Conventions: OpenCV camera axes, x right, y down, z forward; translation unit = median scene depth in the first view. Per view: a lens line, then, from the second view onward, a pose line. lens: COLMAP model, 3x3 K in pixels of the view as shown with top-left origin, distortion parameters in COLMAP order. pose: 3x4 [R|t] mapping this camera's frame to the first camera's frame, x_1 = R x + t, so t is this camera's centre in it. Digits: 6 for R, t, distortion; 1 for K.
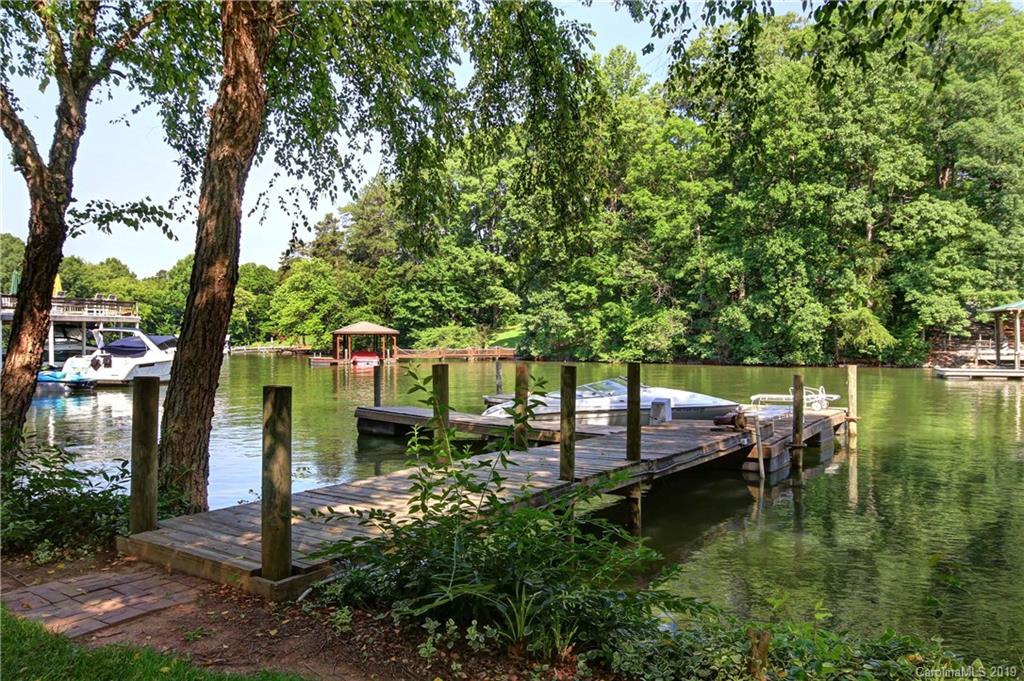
lens RADIAL K [[715.2, 0, 512.0], [0, 715.2, 340.5], [0, 0, 1]] dist [-0.003759, -0.000876]
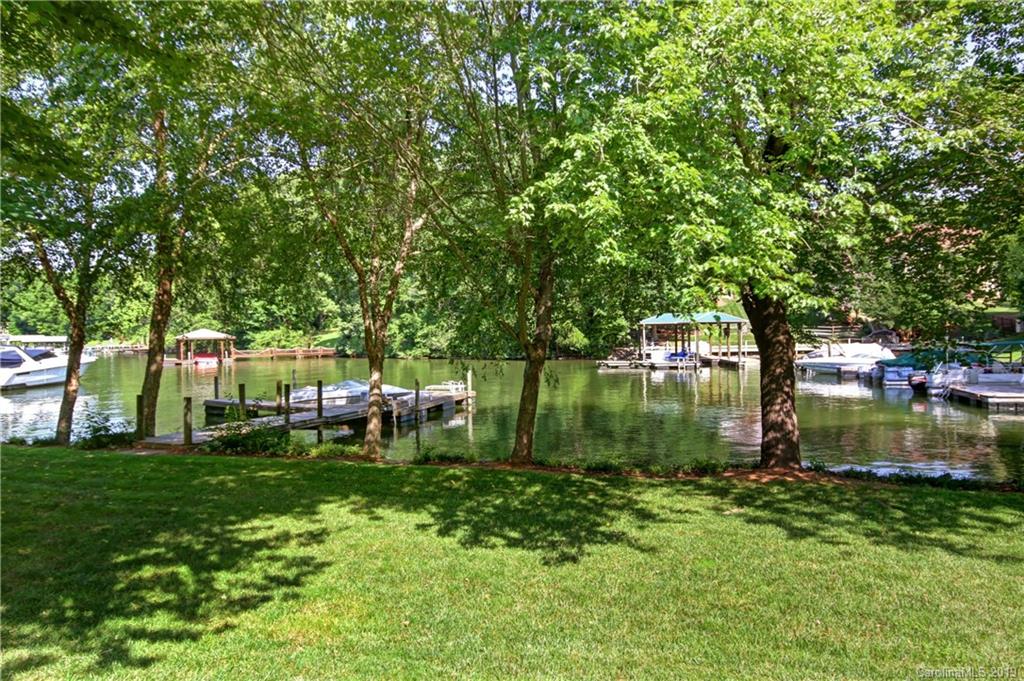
lens RADIAL K [[624.6, 0, 512.0], [0, 624.6, 340.5], [0, 0, 1]] dist [0.000828, 0.001054]
pose [[0.967562, -0.014467, 0.252219, 0.033687], [0.011062, 0.999828, 0.014911, -0.017533], [-0.252391, -0.011637, 0.967555, -0.174617]]
